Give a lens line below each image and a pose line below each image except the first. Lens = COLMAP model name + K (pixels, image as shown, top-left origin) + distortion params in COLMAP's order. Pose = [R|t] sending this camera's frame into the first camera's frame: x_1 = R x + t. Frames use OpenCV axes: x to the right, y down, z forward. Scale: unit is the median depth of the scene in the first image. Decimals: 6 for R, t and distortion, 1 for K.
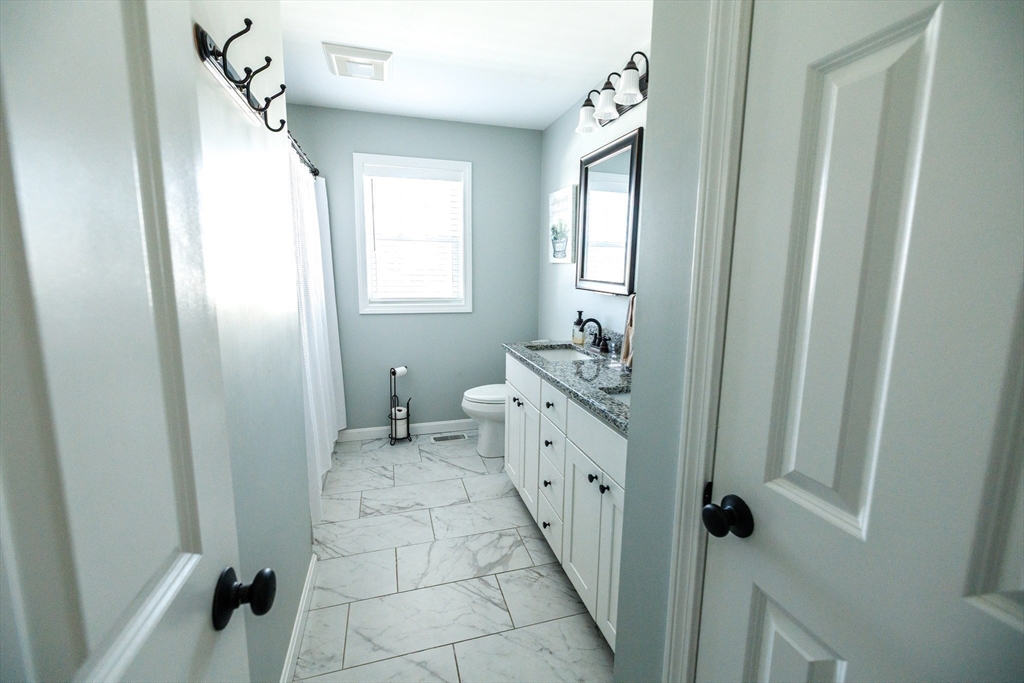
lens RADIAL K [[427.0, 0, 509.3], [0, 427.0, 336.1], [0, 0, 1]] dist [0.000355, 0.000010]
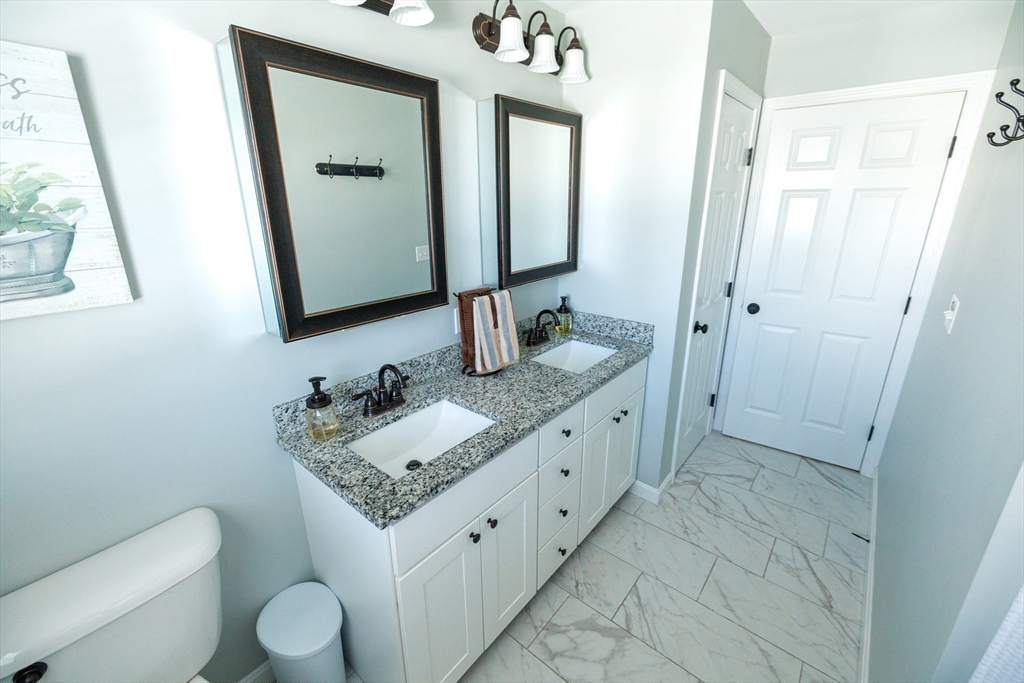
lens RADIAL K [[427.0, 0, 509.3], [0, 427.0, 336.1], [0, 0, 1]] dist [0.000355, 0.000010]
pose [[-0.557327, -0.261775, 0.787947, -0.462486], [0.129093, 0.910138, 0.393679, -0.364962], [-0.820196, 0.321126, -0.473452, 1.400759]]
